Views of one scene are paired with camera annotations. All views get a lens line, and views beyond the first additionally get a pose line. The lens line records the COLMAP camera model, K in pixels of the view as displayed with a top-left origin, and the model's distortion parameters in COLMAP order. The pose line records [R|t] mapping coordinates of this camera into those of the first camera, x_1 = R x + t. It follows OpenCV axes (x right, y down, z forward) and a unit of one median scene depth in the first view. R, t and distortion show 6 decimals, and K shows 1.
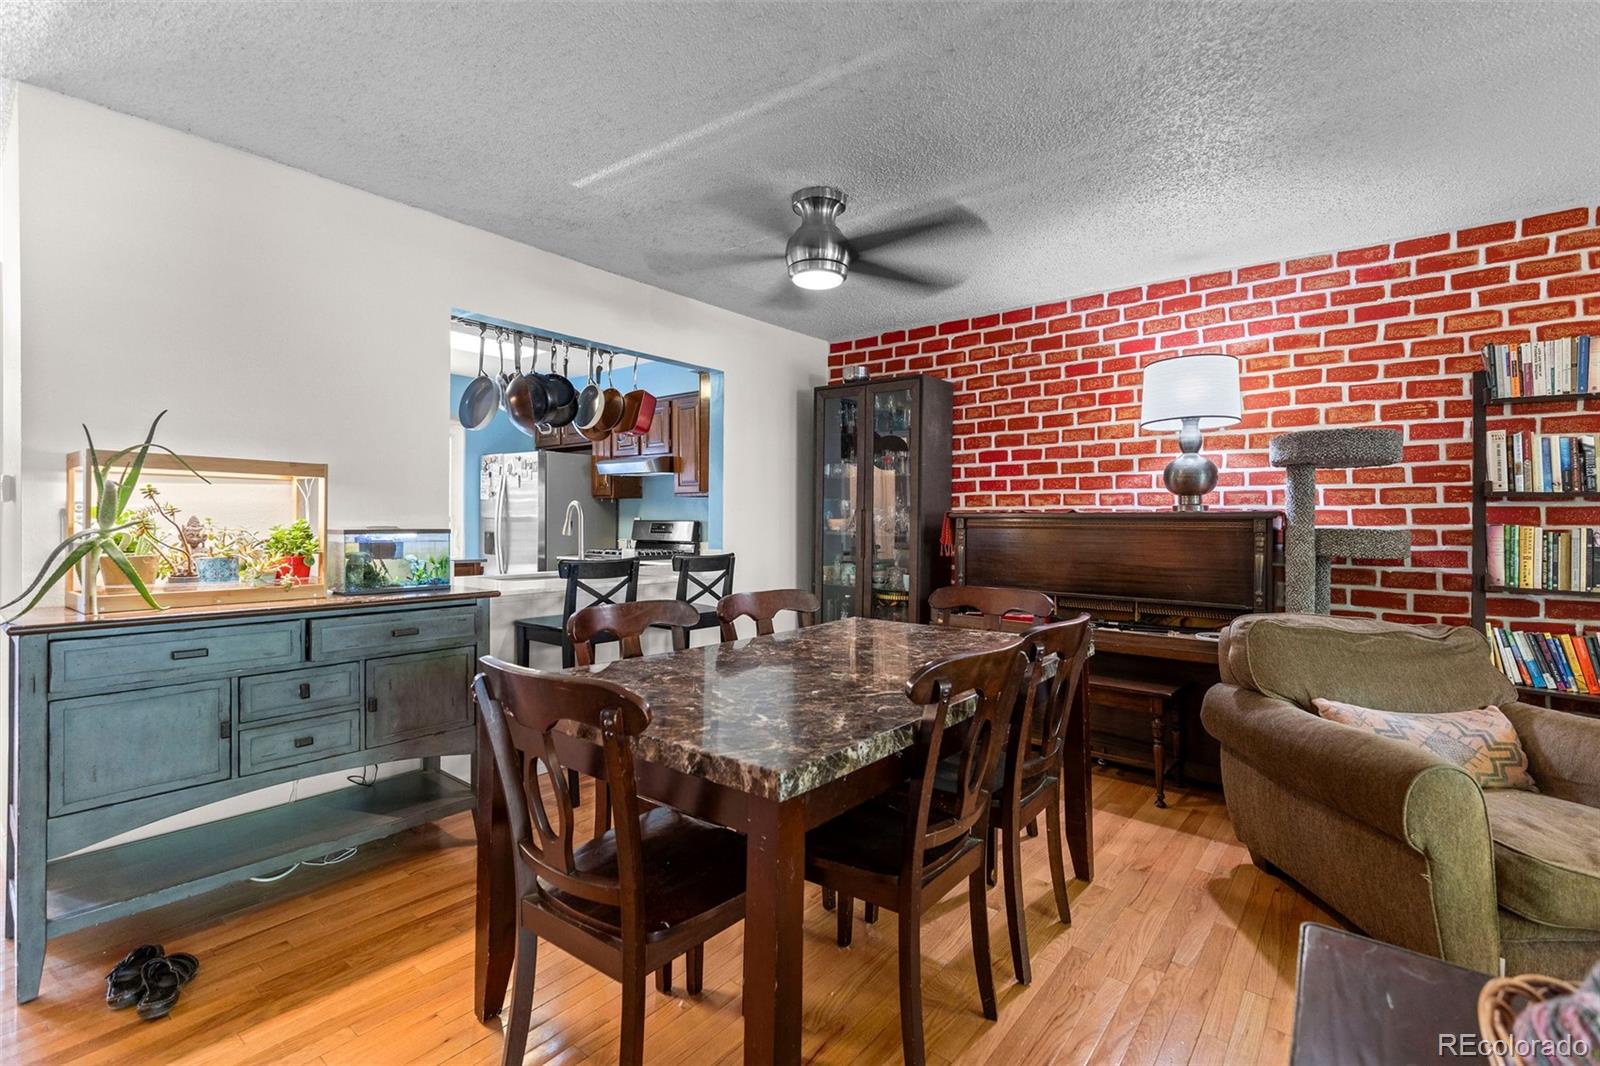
lens RADIAL K [[717.6, 0, 796.3], [0, 717.6, 528.1], [0, 0, 1]] dist [0.001555, 0.000113]
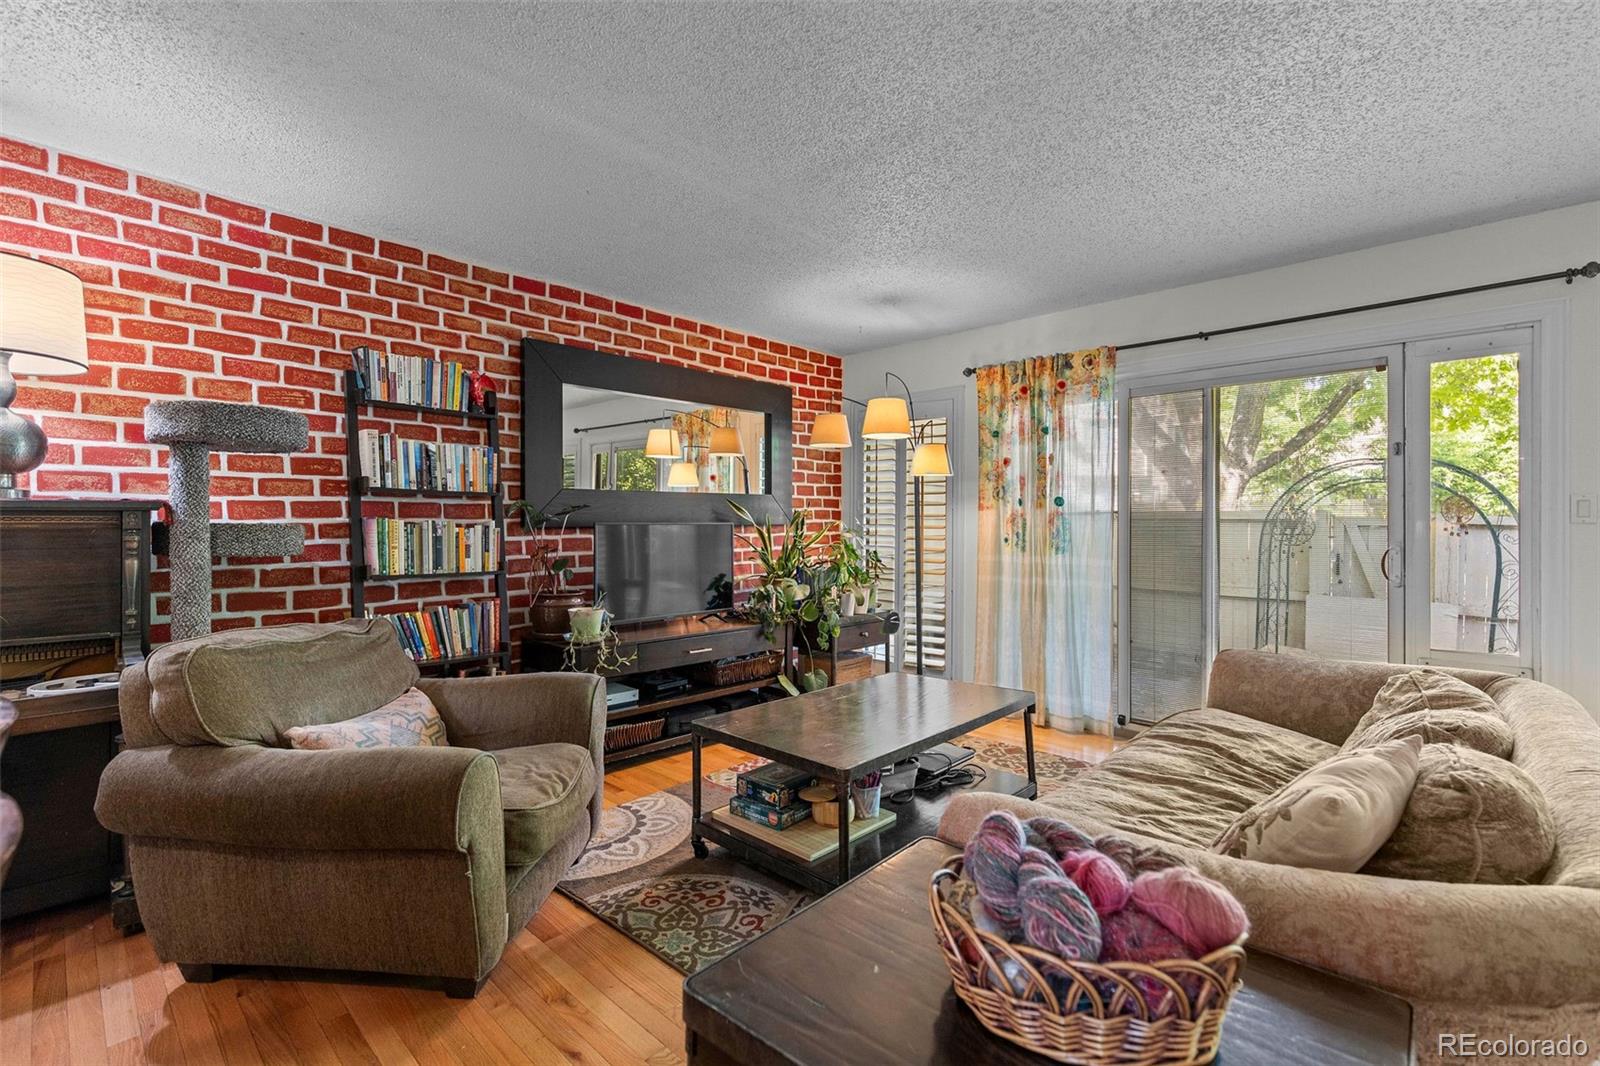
lens RADIAL K [[717.6, 0, 804.9], [0, 717.6, 517.9], [0, 0, 1]] dist [0.001555, 0.000113]
pose [[0.059335, -0.002868, 0.998234, -0.045256], [0.007563, 0.999968, 0.002423, -0.002109], [-0.998209, 0.007405, 0.059355, 0.258799]]
